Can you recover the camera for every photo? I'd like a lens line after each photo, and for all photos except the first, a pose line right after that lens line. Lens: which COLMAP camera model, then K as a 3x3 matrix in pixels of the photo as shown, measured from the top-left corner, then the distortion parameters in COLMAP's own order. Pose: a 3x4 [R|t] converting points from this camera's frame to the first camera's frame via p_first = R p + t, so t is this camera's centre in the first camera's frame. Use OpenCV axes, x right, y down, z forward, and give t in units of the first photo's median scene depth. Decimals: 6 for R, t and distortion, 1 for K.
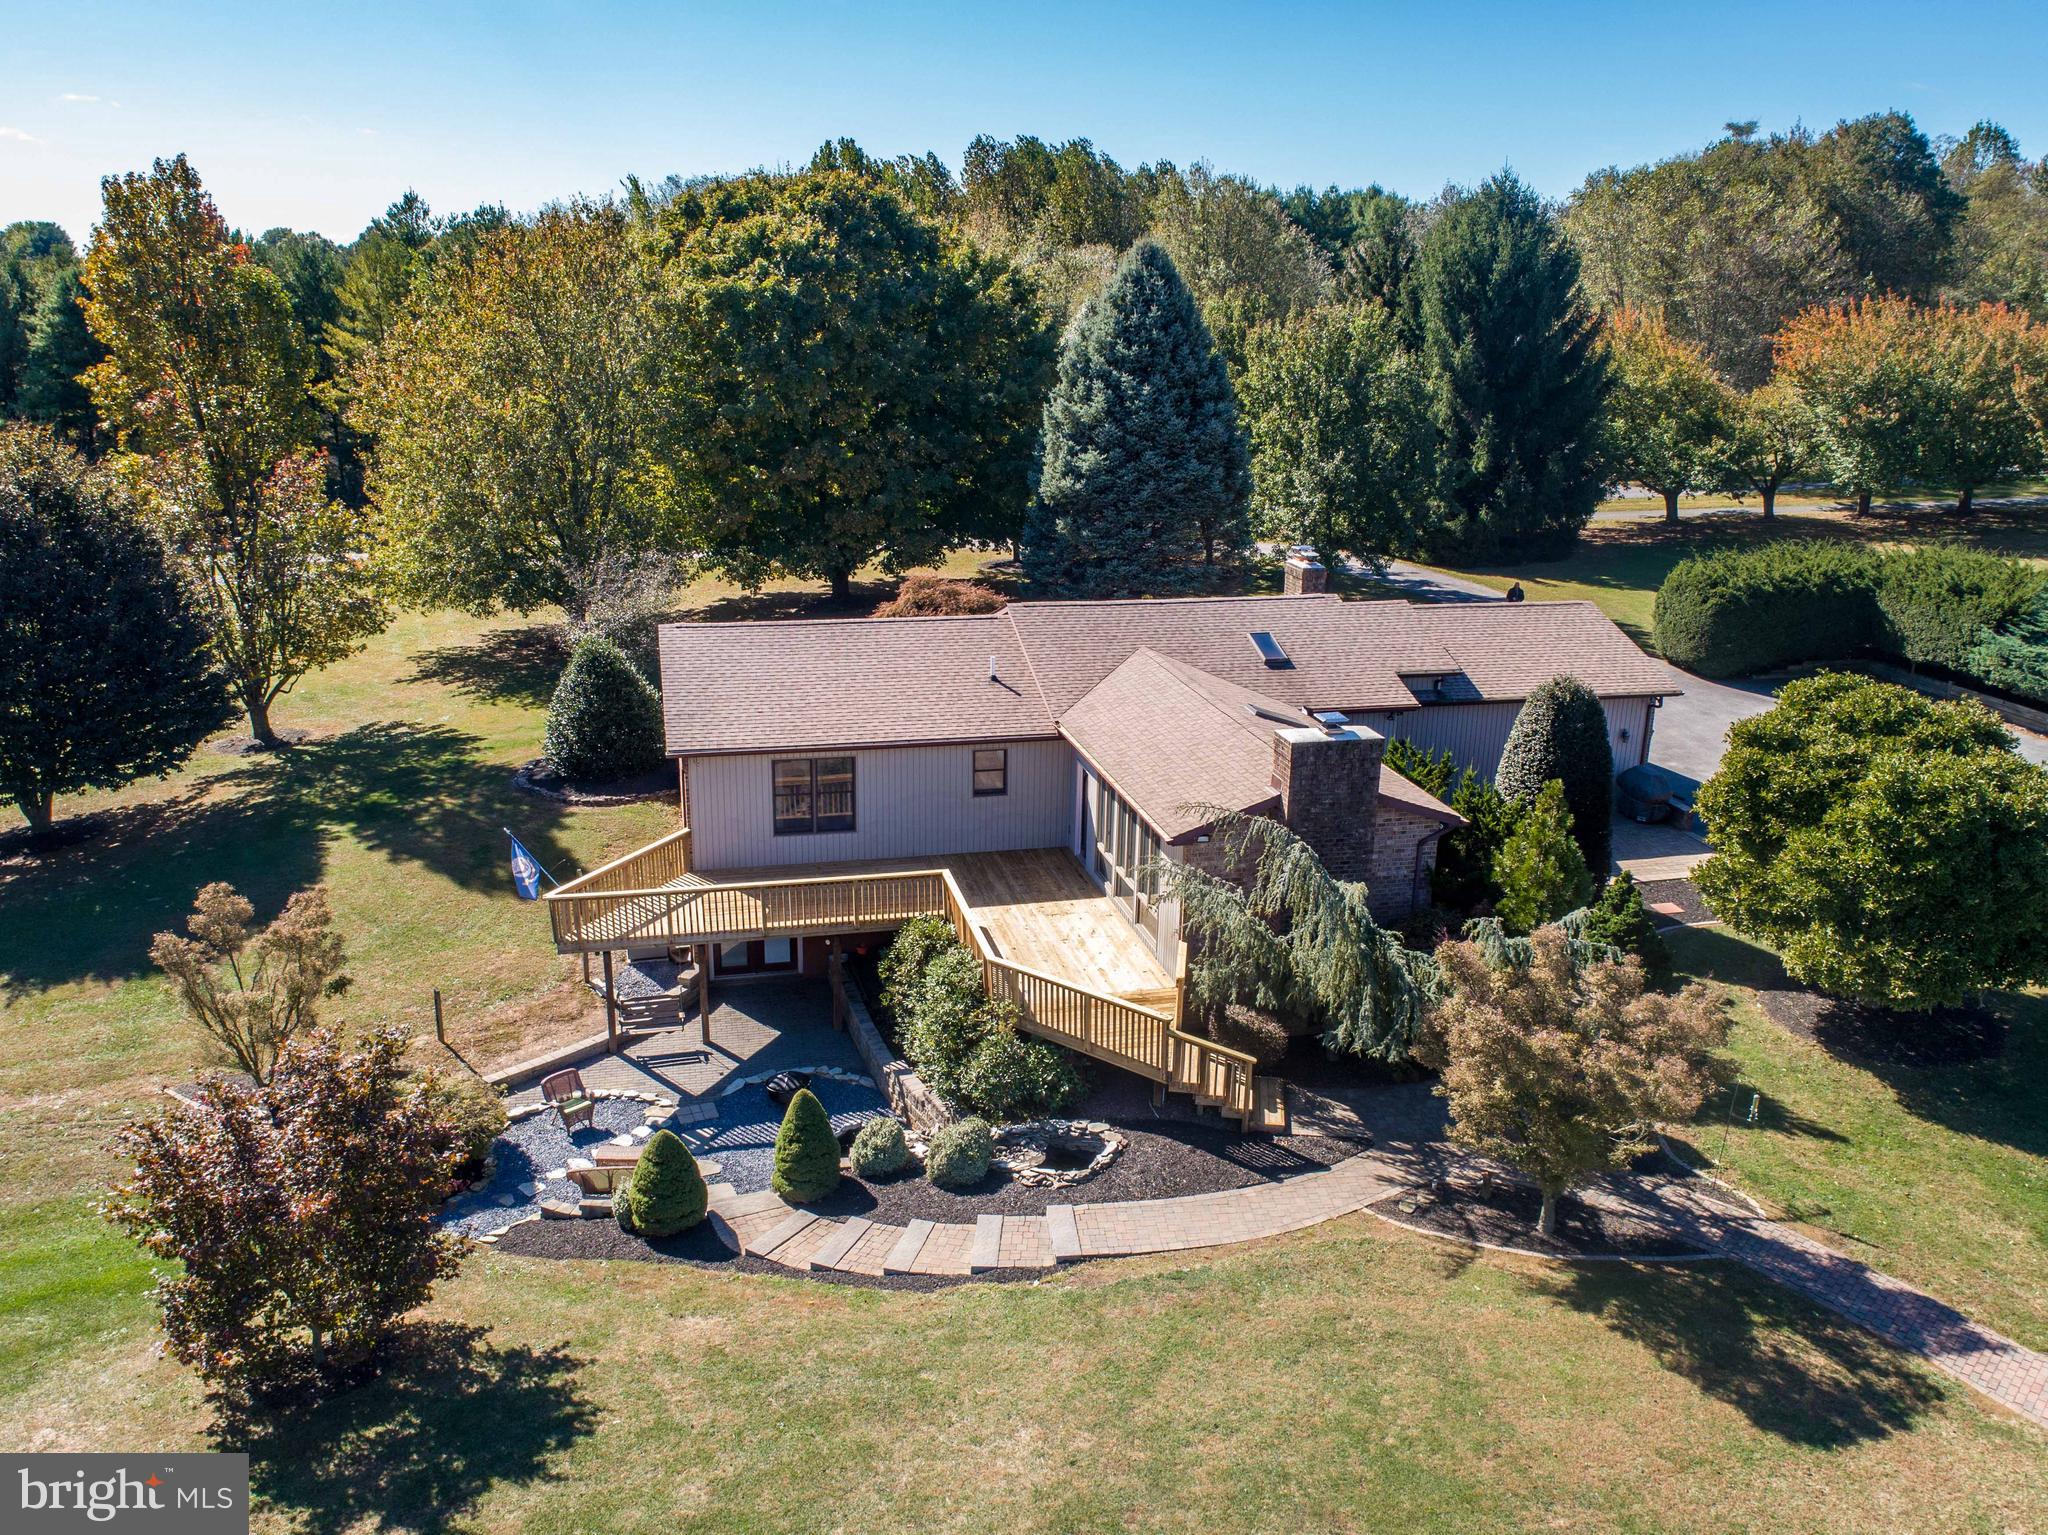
lens RADIAL K [[1610.4, 0, 1019.6], [0, 1610.4, 759.2], [0, 0, 1]] dist [-0.014995, -0.009007]
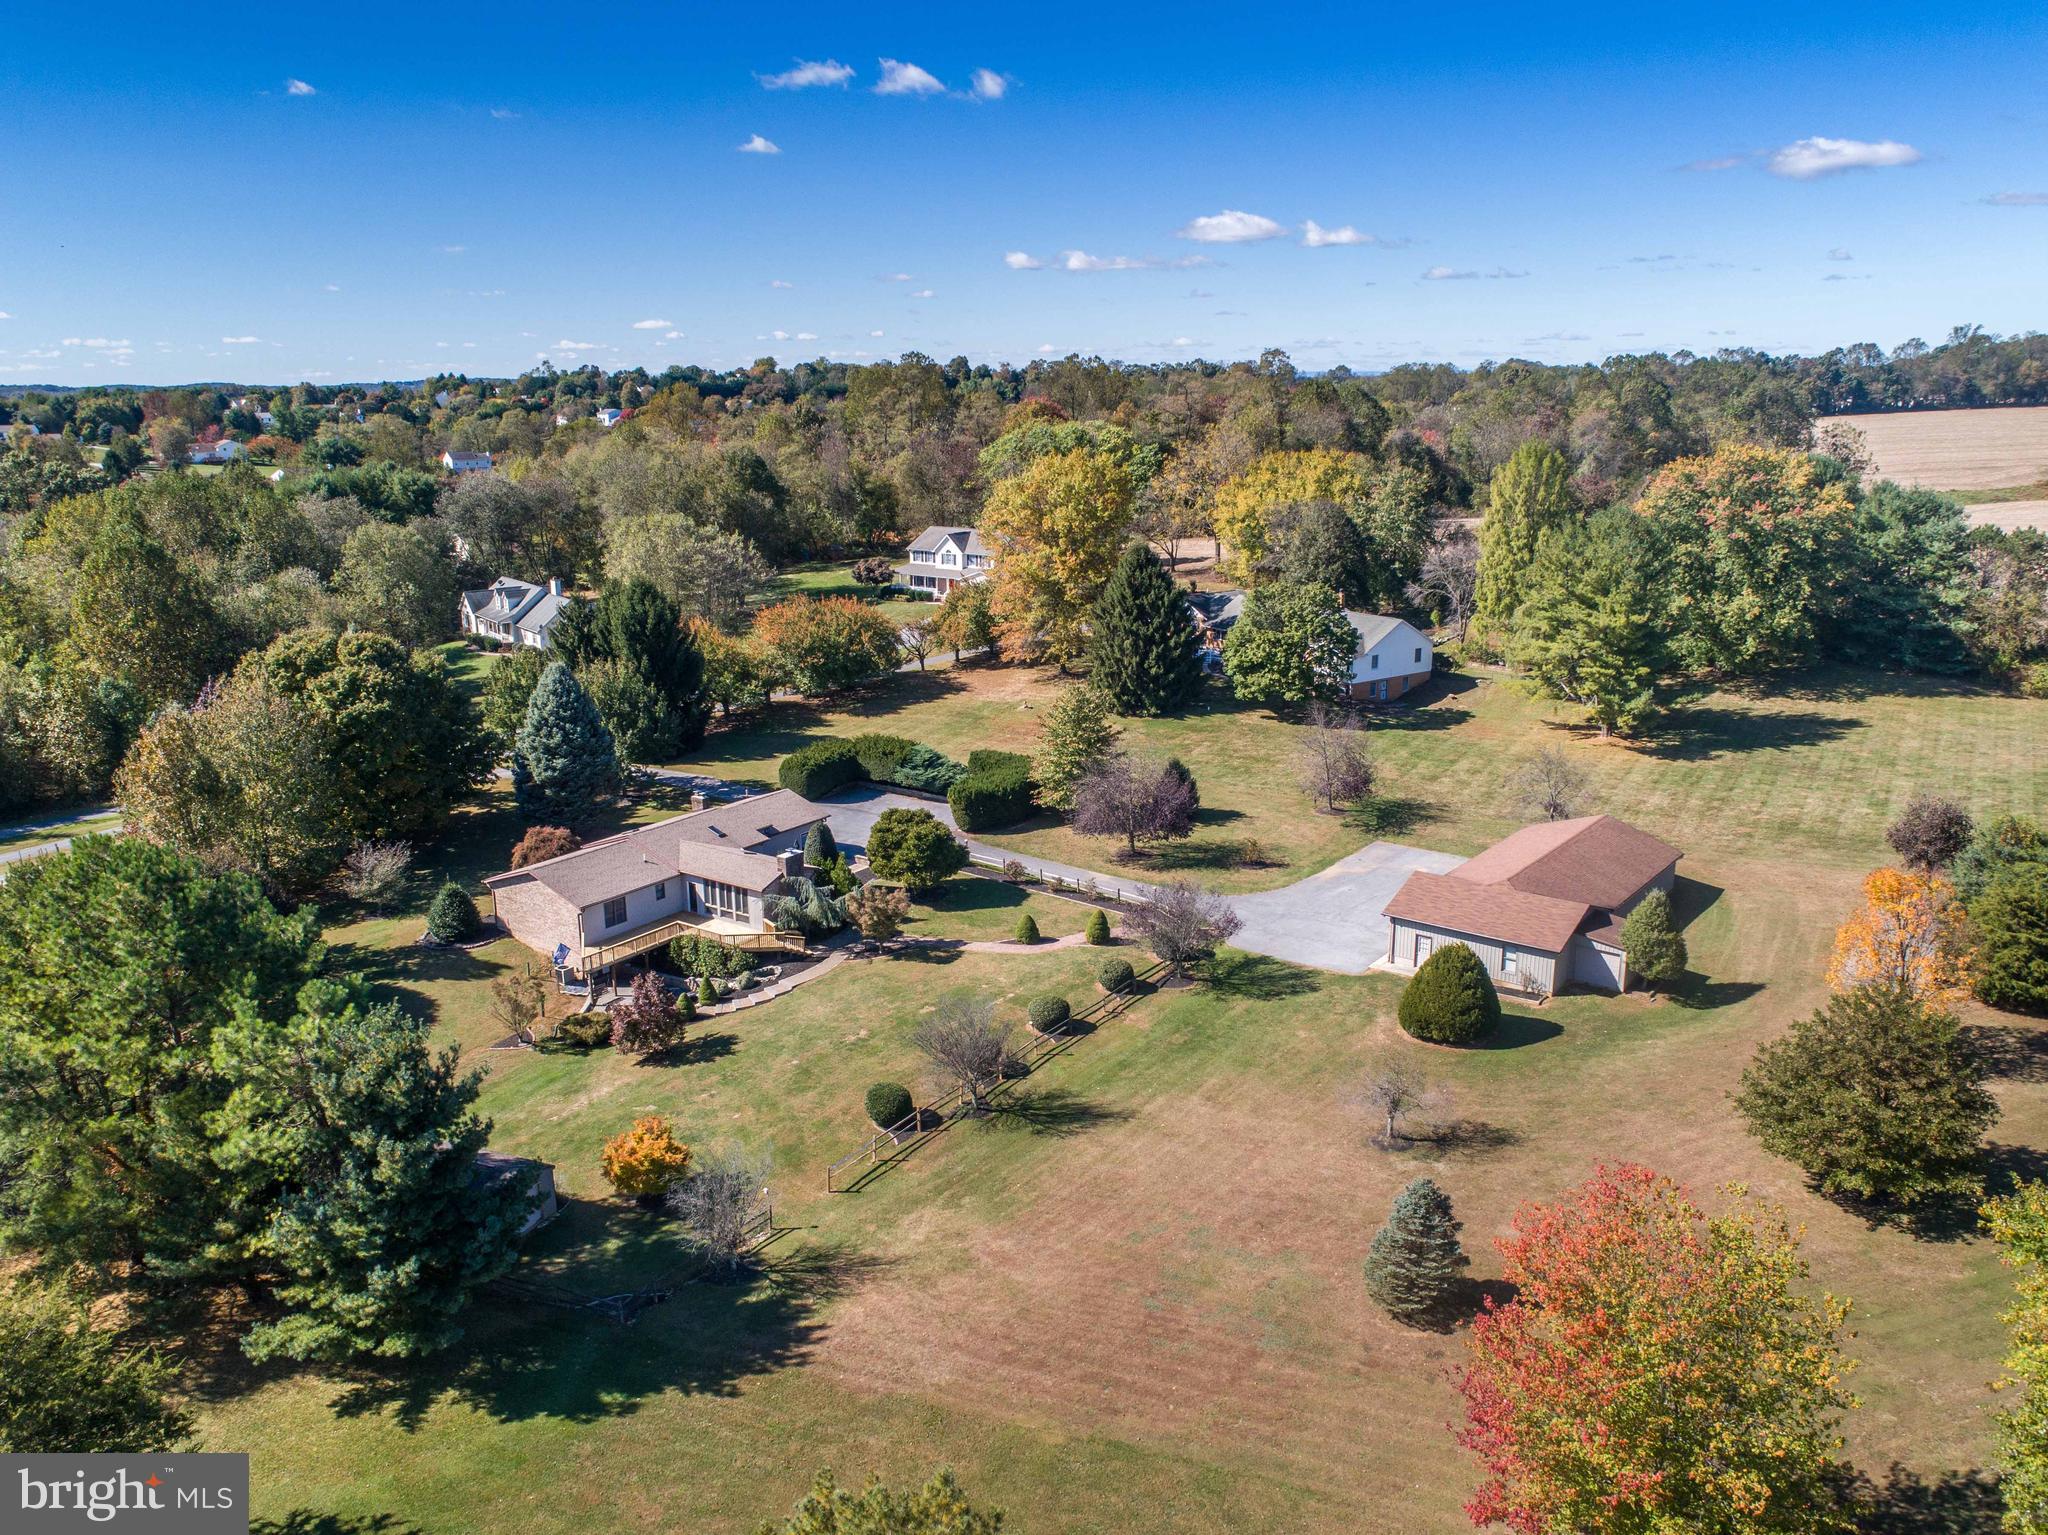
lens RADIAL K [[1616.3, 0, 1056.0], [0, 1616.3, 786.6], [0, 0, 1]] dist [-0.019288, 0.000031]
pose [[0.740598, -0.197797, 0.642177, -1.208861], [0.211008, 0.975809, 0.057212, -0.176859], [-0.637958, 0.093133, 0.764419, -1.595710]]
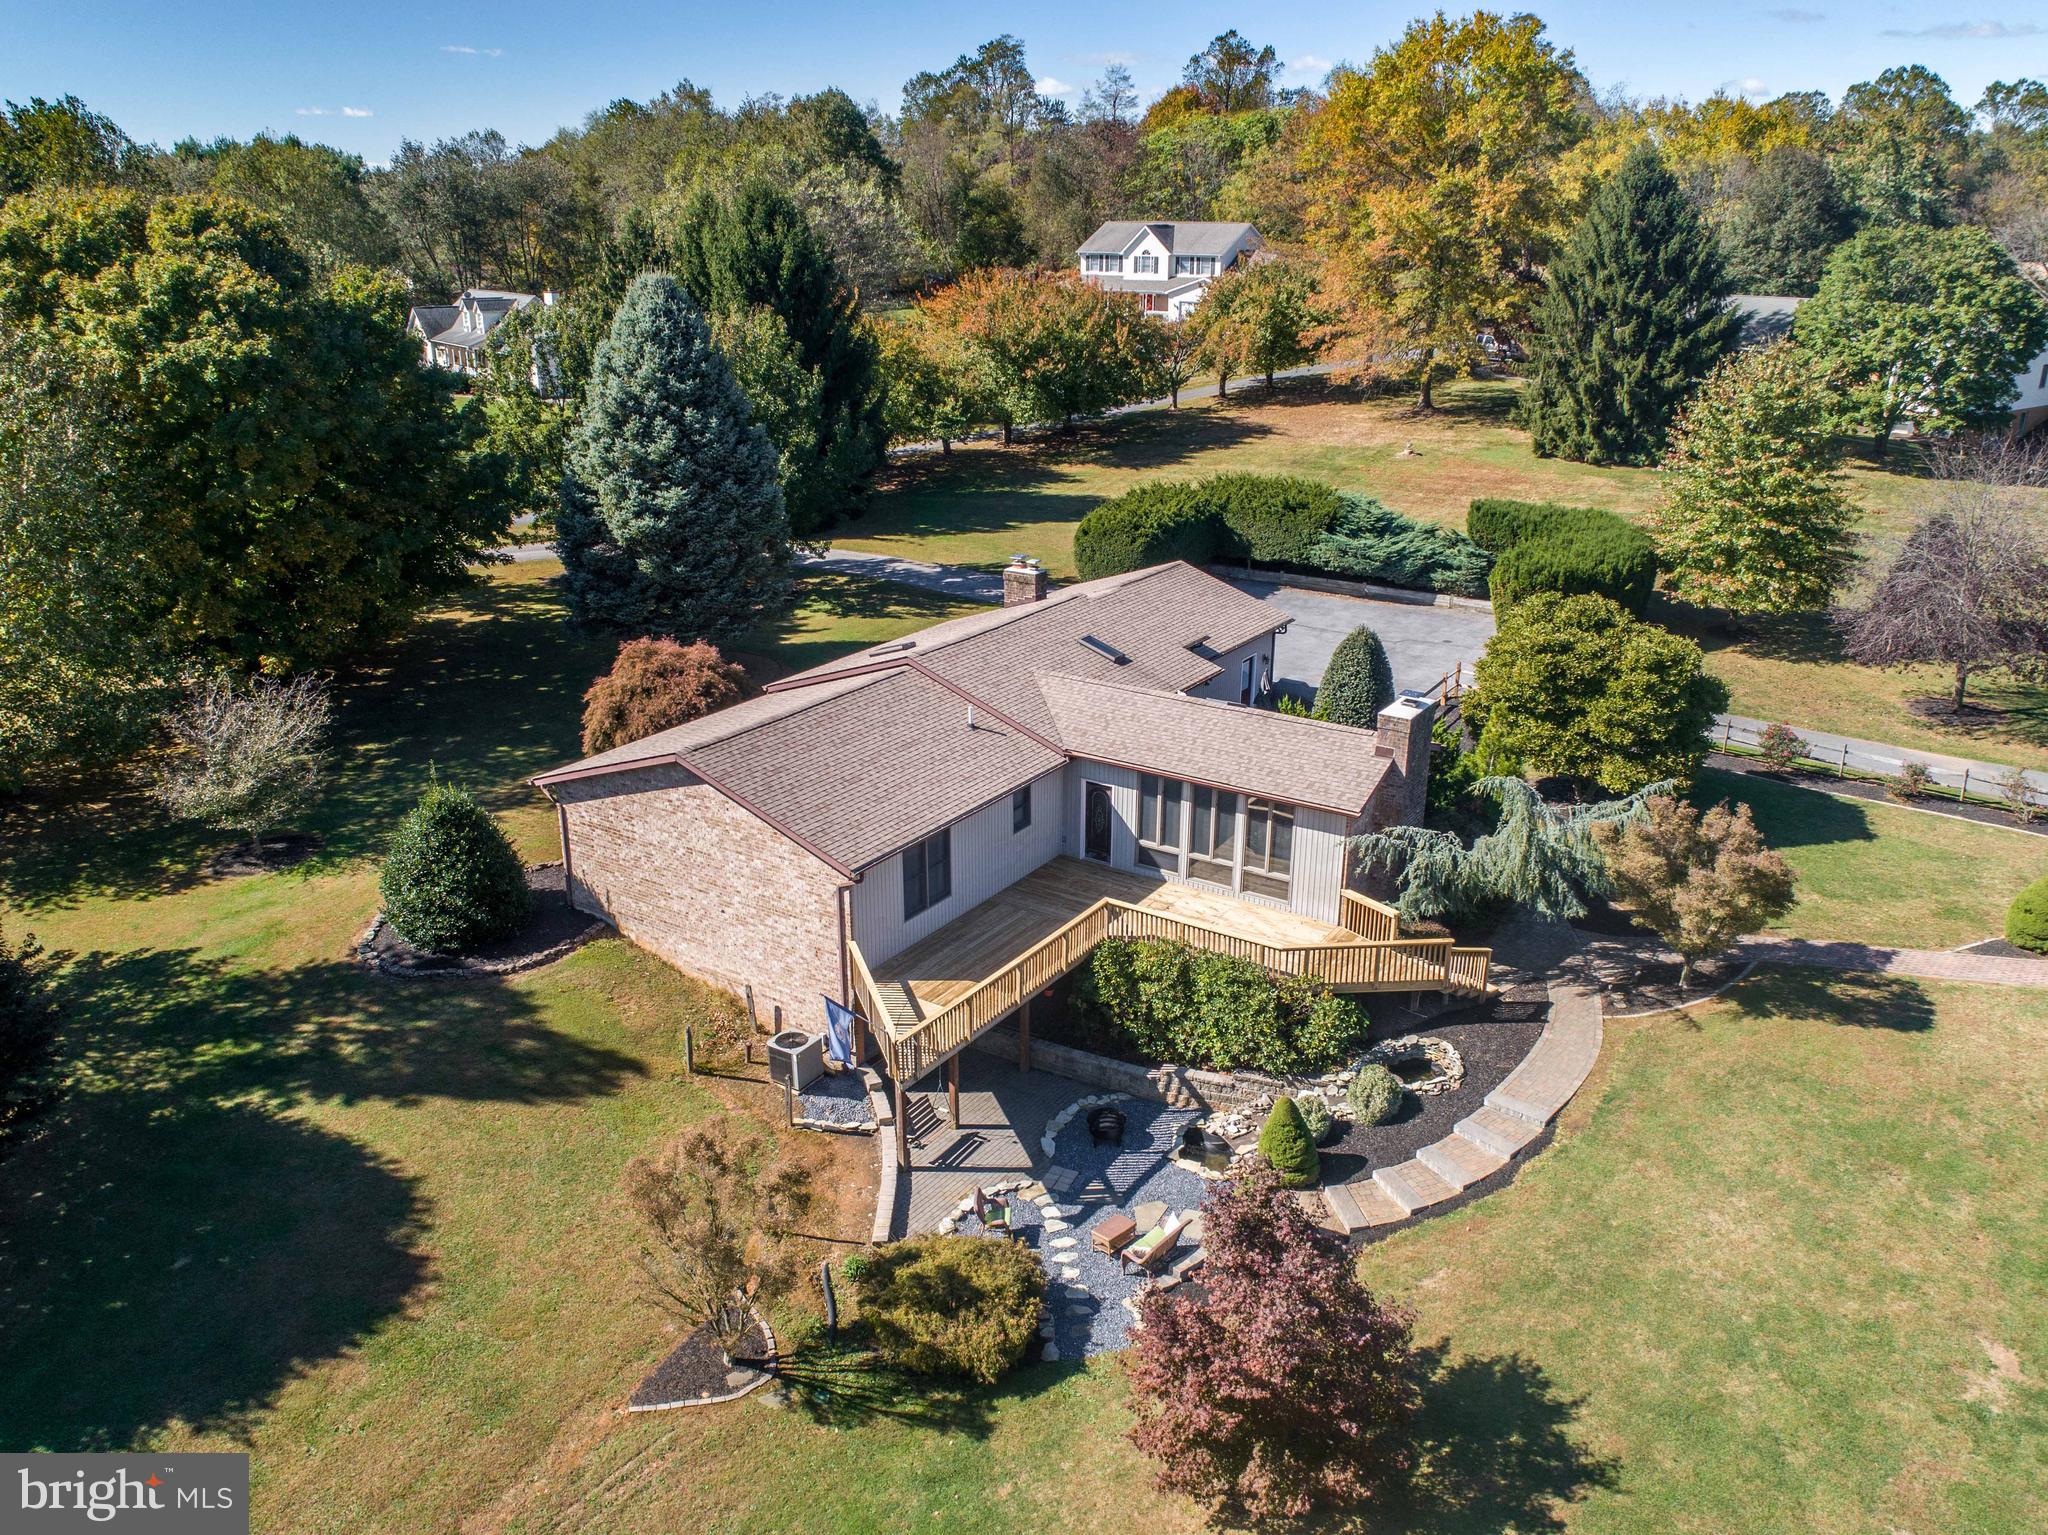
lens RADIAL K [[1560.9, 0, 1024.0], [0, 1560.9, 767.5], [0, 0, 1]] dist [-0.022573, -0.001082]
pose [[0.722806, -0.248426, 0.644853, -0.617471], [0.205615, 0.968199, 0.142523, -0.151594], [-0.659752, 0.029575, 0.750901, 0.162991]]
